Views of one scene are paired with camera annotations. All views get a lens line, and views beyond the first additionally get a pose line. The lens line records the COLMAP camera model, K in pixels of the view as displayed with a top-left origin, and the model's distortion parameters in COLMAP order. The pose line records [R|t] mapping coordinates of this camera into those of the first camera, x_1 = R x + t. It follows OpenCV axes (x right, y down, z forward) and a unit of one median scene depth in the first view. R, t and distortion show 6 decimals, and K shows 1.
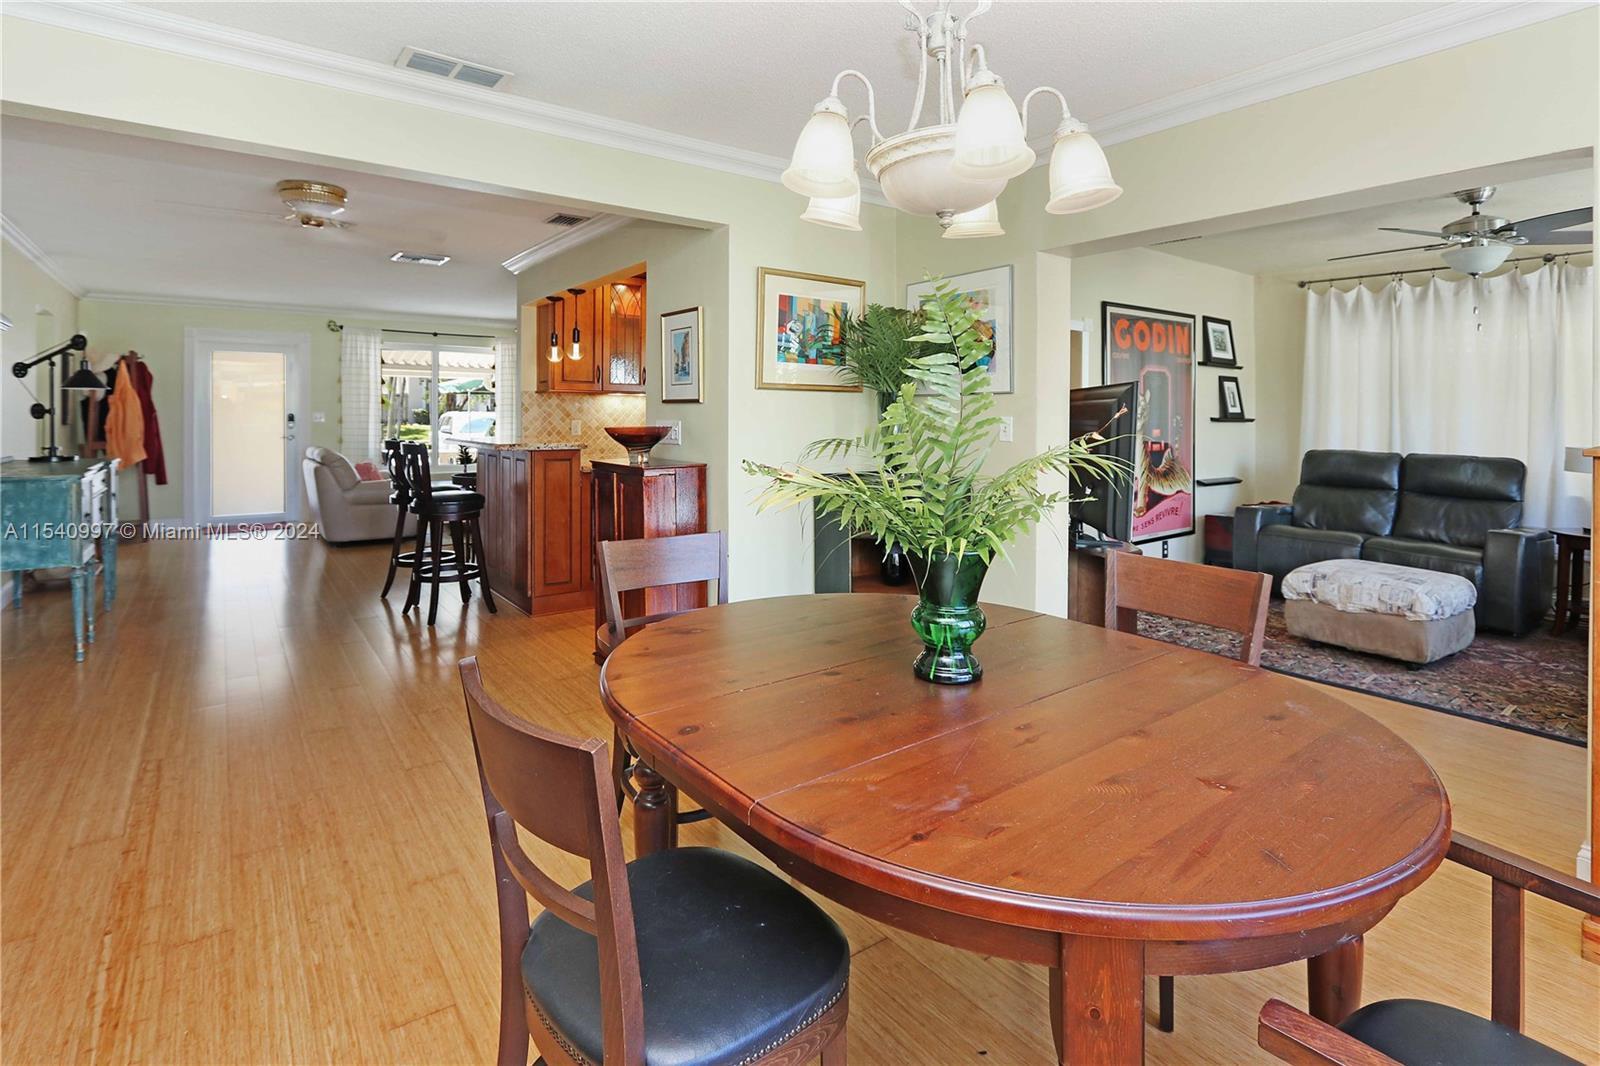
lens RADIAL K [[763.6, 0, 796.3], [0, 763.6, 422.3], [0, 0, 1]] dist [-0.021082, 0.000280]
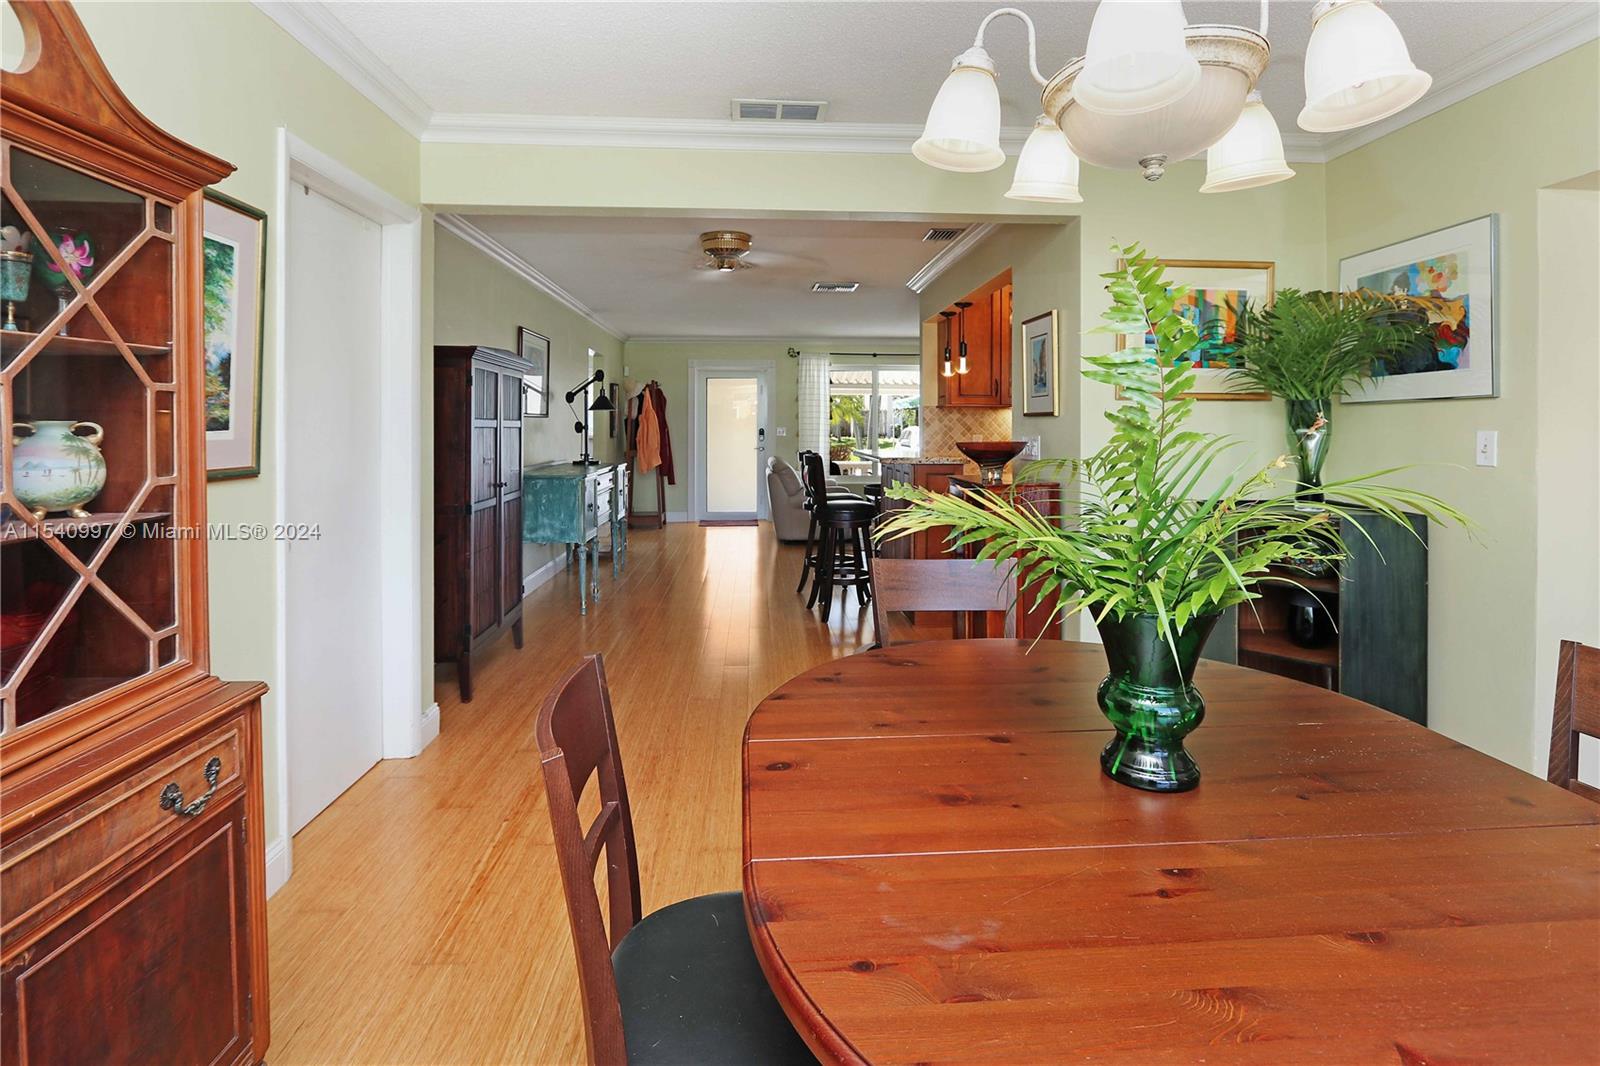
lens RADIAL K [[772.4, 0, 815.2], [0, 772.4, 438.1], [0, 0, 1]] dist [-0.028362, 0.001070]
pose [[0.838350, 0.004387, -0.545114, 0.091449], [-0.003319, 0.999990, 0.002943, -0.000713], [0.545122, -0.000658, 0.838357, 0.051319]]
